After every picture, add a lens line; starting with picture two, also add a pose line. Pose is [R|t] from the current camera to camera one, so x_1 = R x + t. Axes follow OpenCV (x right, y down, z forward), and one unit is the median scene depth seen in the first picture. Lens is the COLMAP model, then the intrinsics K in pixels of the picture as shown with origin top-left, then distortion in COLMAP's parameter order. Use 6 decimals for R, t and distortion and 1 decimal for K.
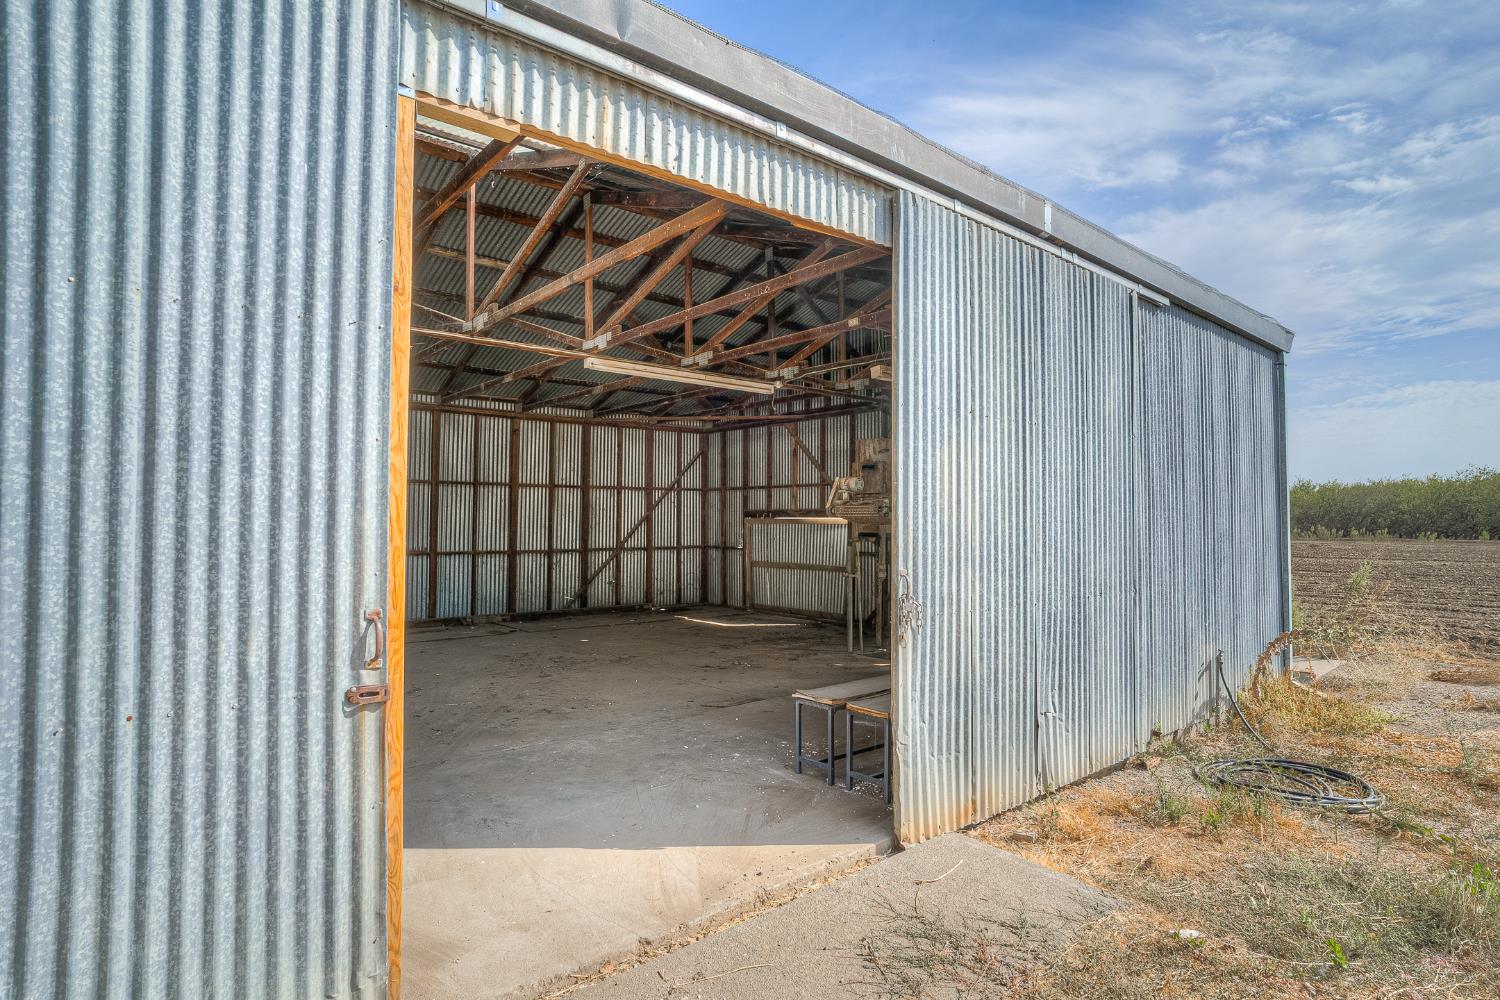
lens RADIAL K [[788.6, 0, 746.1], [0, 788.6, 469.9], [0, 0, 1]] dist [-0.071851, 0.040964]
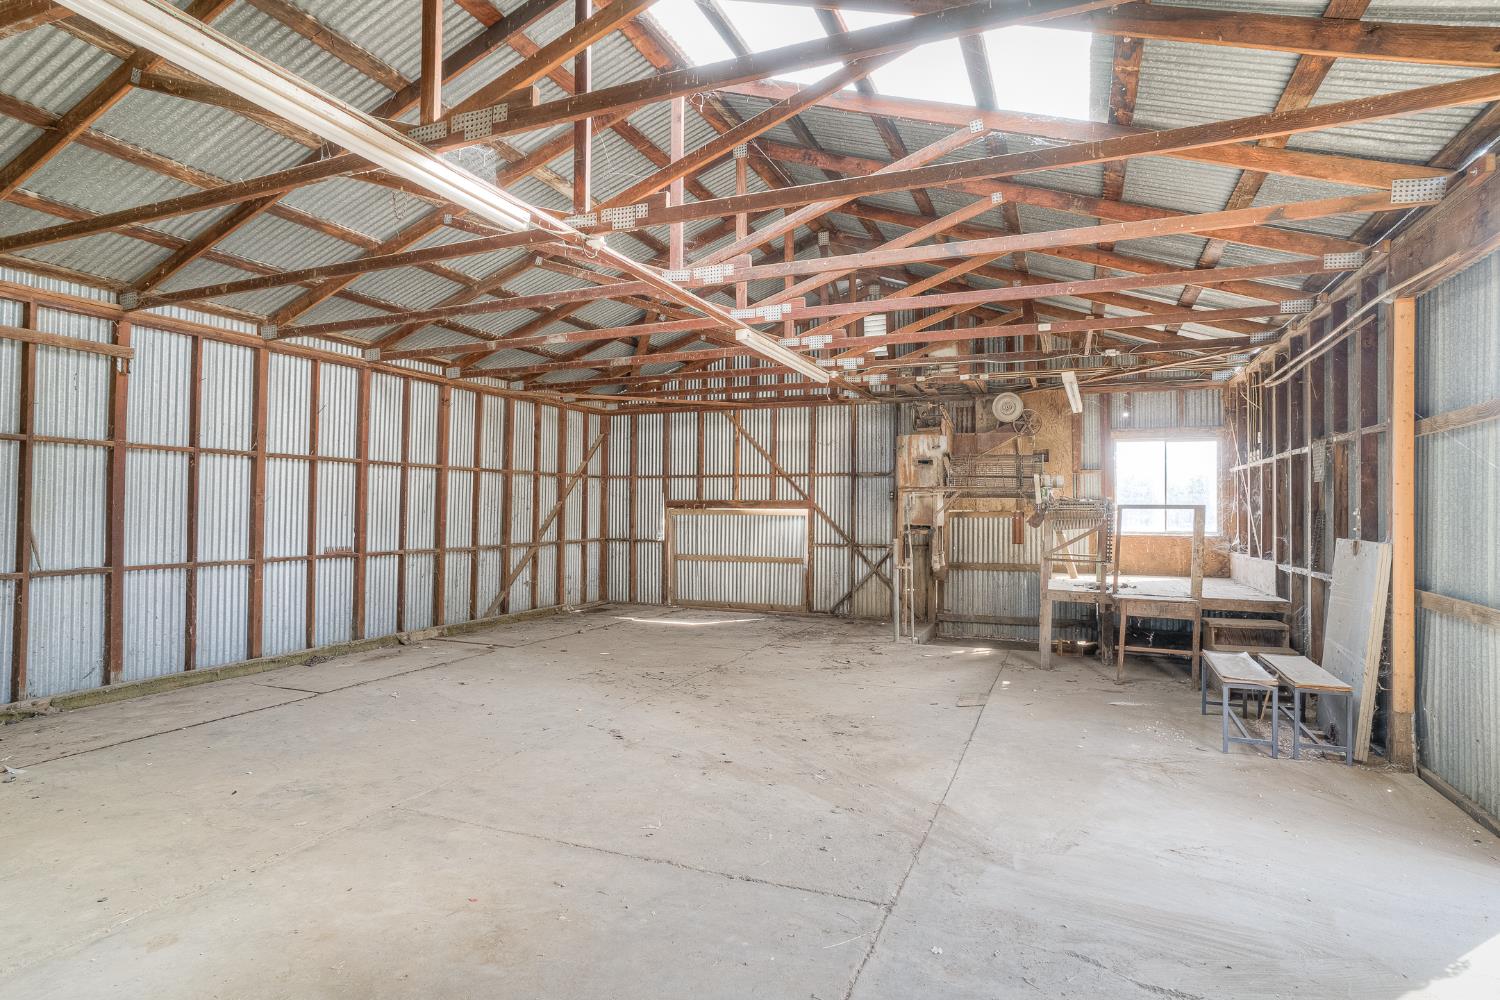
lens RADIAL K [[788.5, 0, 750.0], [0, 788.5, 500.0], [0, 0, 1]] dist [-0.021654, -0.000039]
pose [[0.885276, 0.006443, 0.465021, -0.359604], [-0.033036, 0.998249, 0.049059, 0.001640], [-0.463890, -0.058793, 0.883940, 0.128818]]
